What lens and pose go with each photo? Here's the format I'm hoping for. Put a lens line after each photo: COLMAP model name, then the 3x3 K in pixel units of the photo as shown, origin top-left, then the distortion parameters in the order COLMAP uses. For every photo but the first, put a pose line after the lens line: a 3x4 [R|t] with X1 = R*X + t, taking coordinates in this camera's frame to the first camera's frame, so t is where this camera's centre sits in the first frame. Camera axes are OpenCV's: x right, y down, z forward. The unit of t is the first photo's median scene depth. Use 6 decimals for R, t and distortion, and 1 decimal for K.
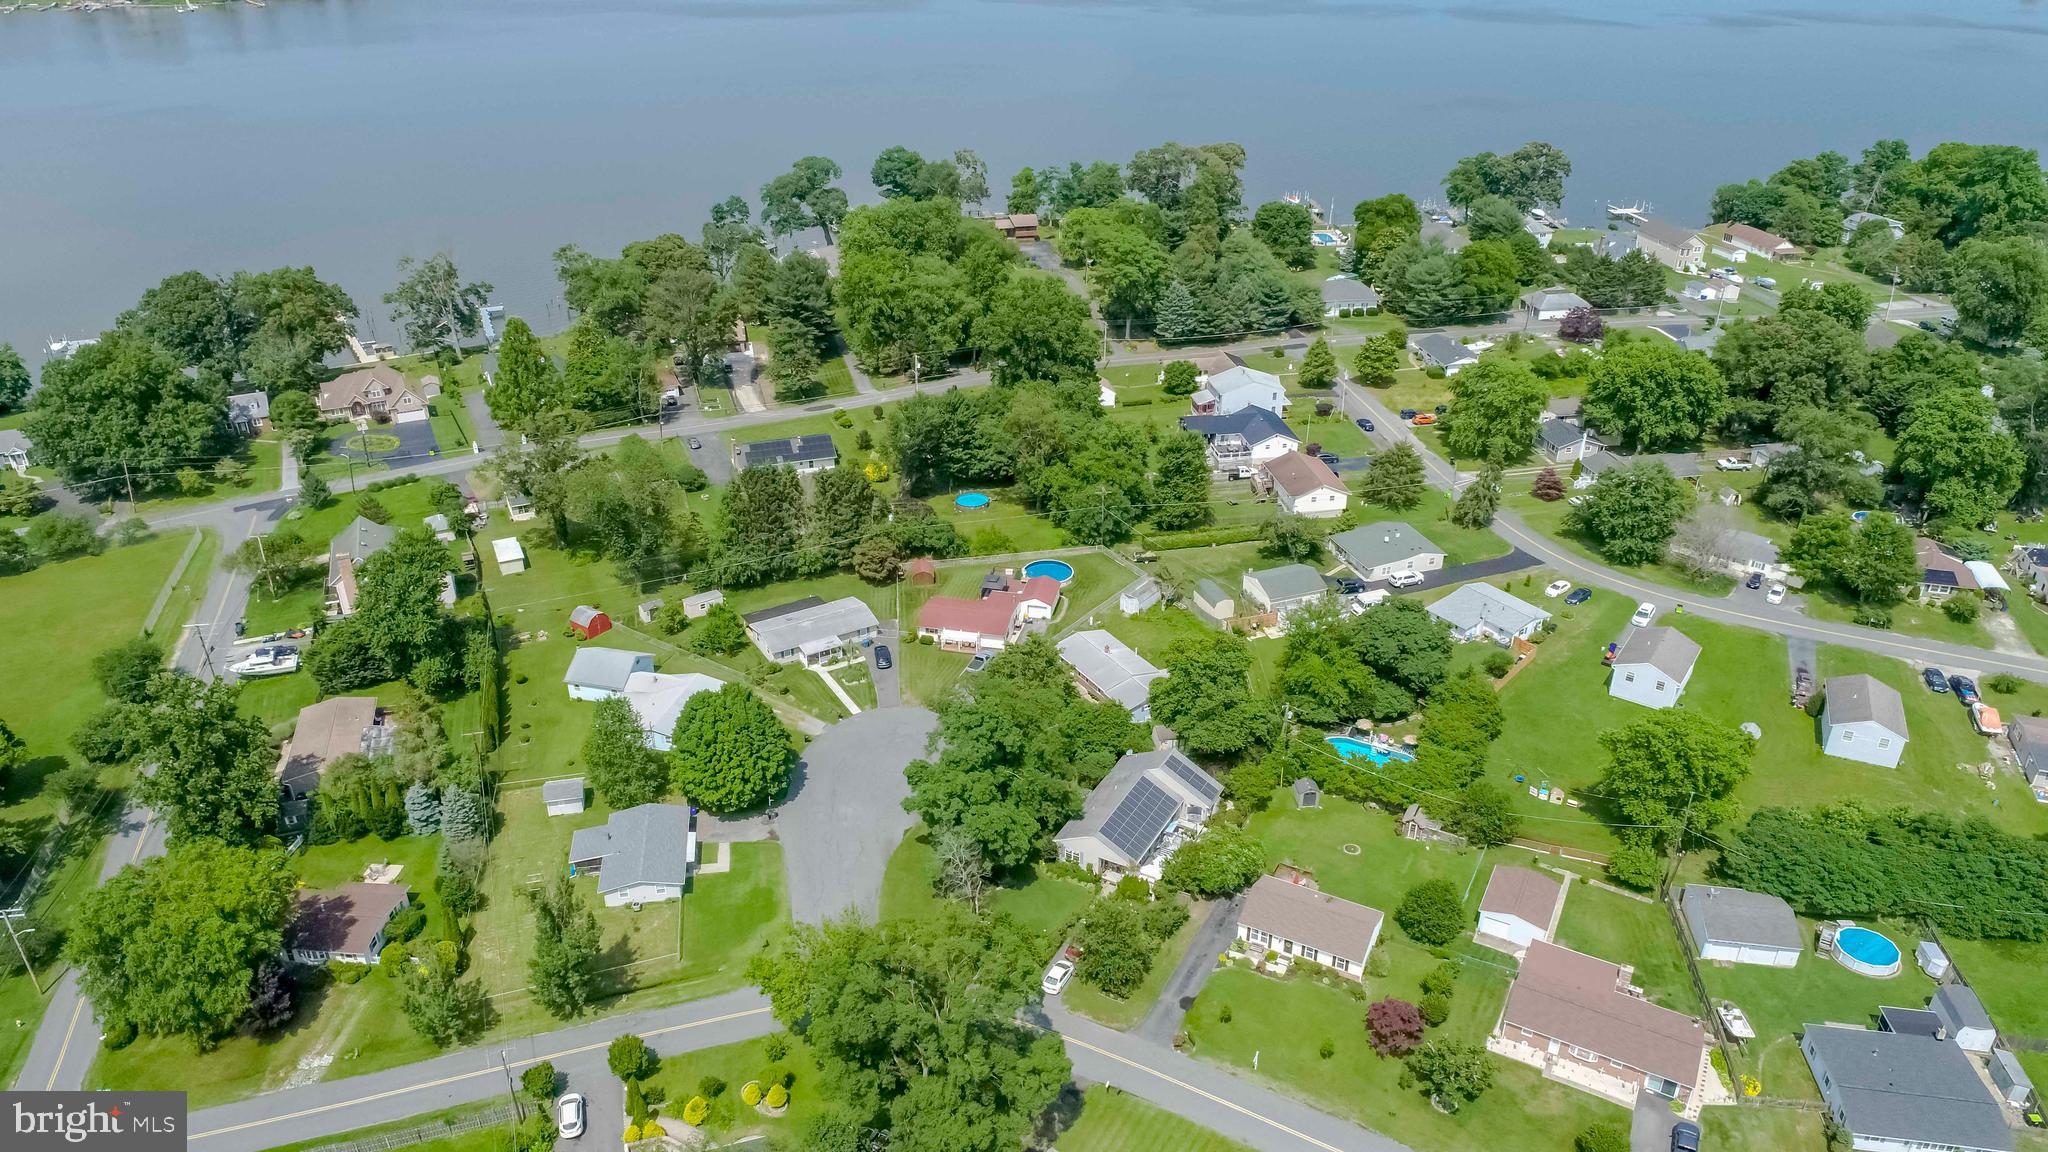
lens RADIAL K [[1386.0, 0, 1035.5], [0, 1386.0, 568.5], [0, 0, 1]] dist [-0.015087, 0.007925]
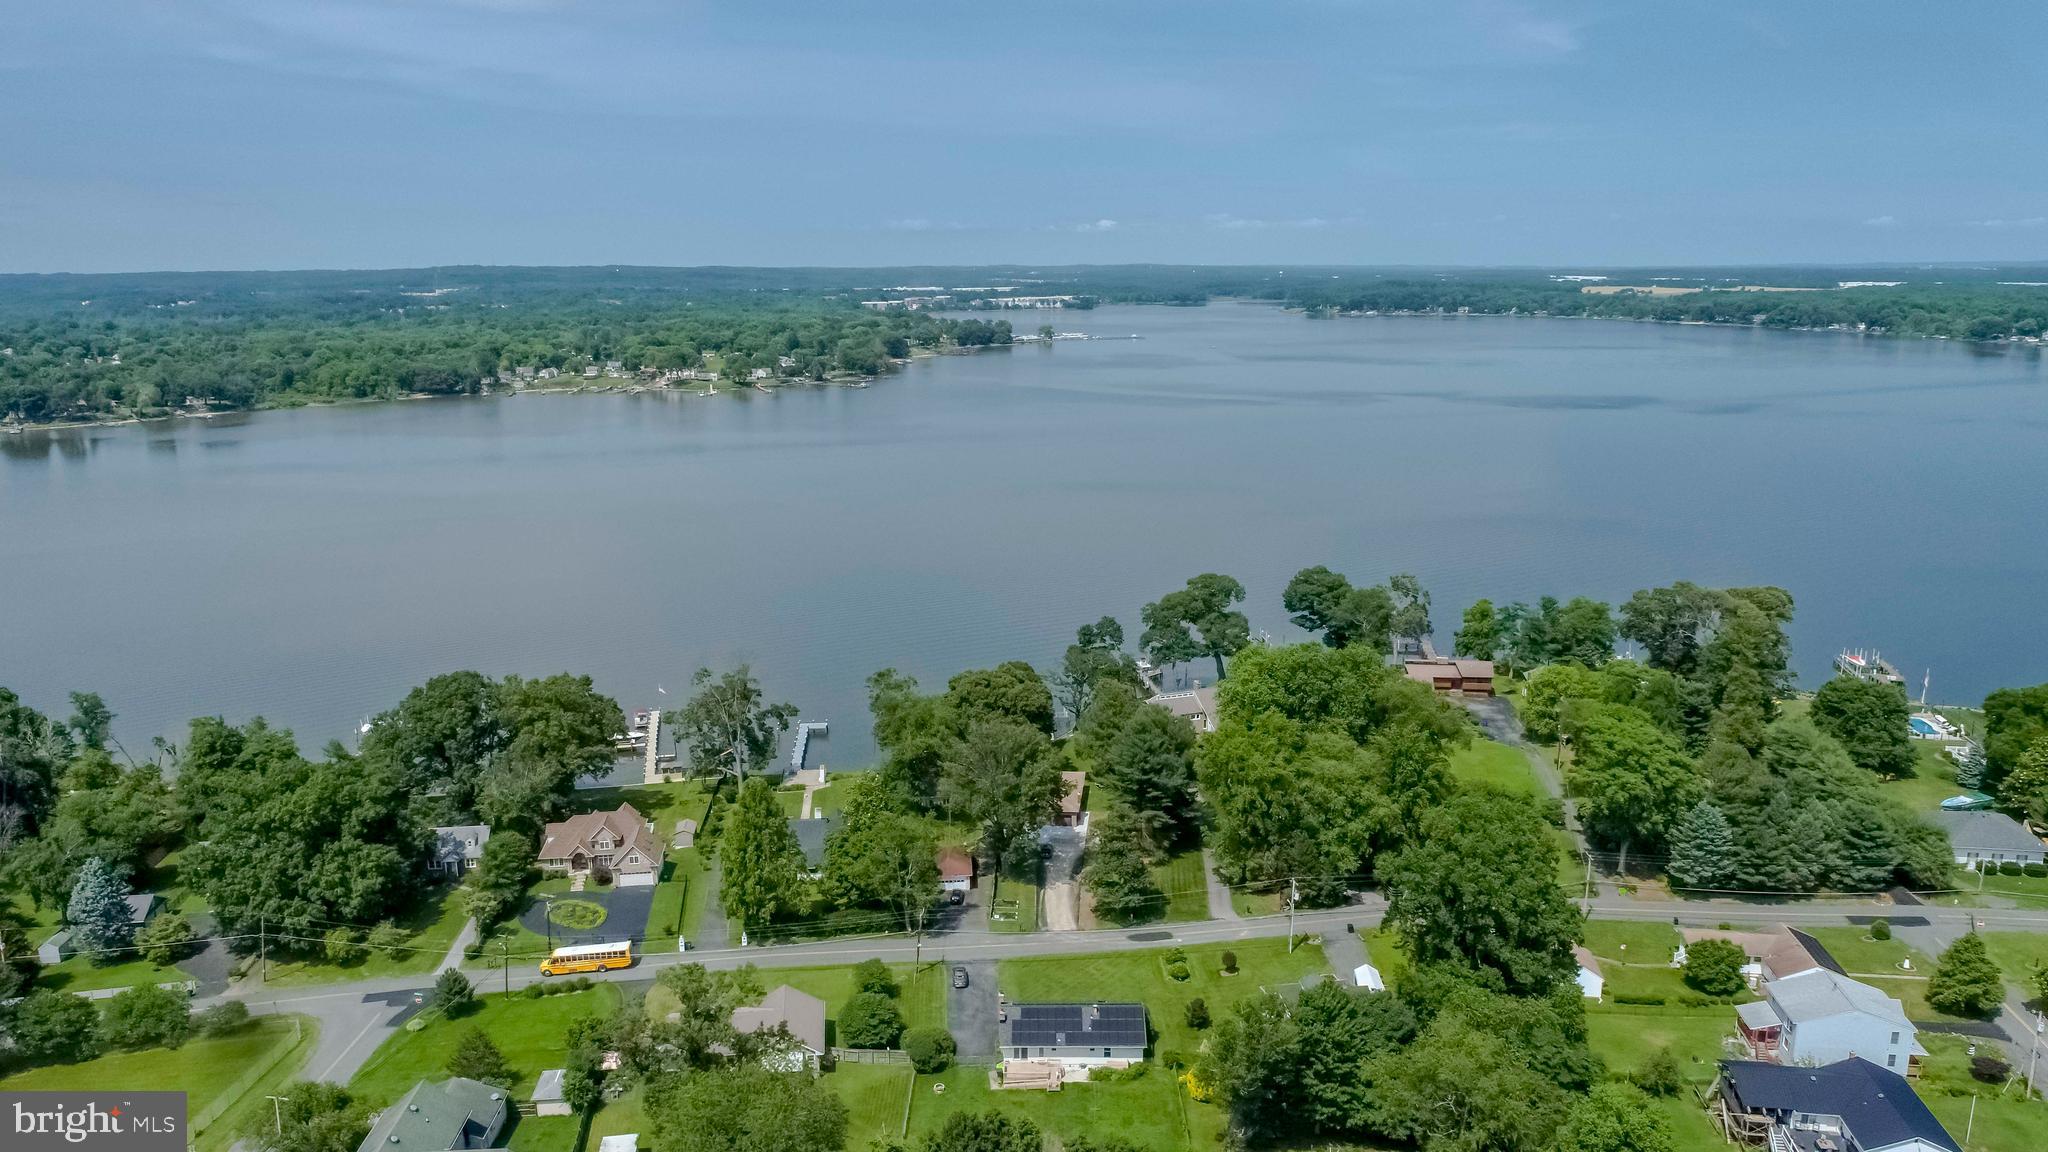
lens RADIAL K [[1386.0, 0, 1020.7], [0, 1386.0, 573.3], [0, 0, 1]] dist [-0.015087, 0.007925]
pose [[0.943959, 0.061392, -0.324303, -0.000731], [-0.143401, 0.961253, -0.235433, -0.112201], [0.297284, 0.268744, 0.916187, 0.270279]]
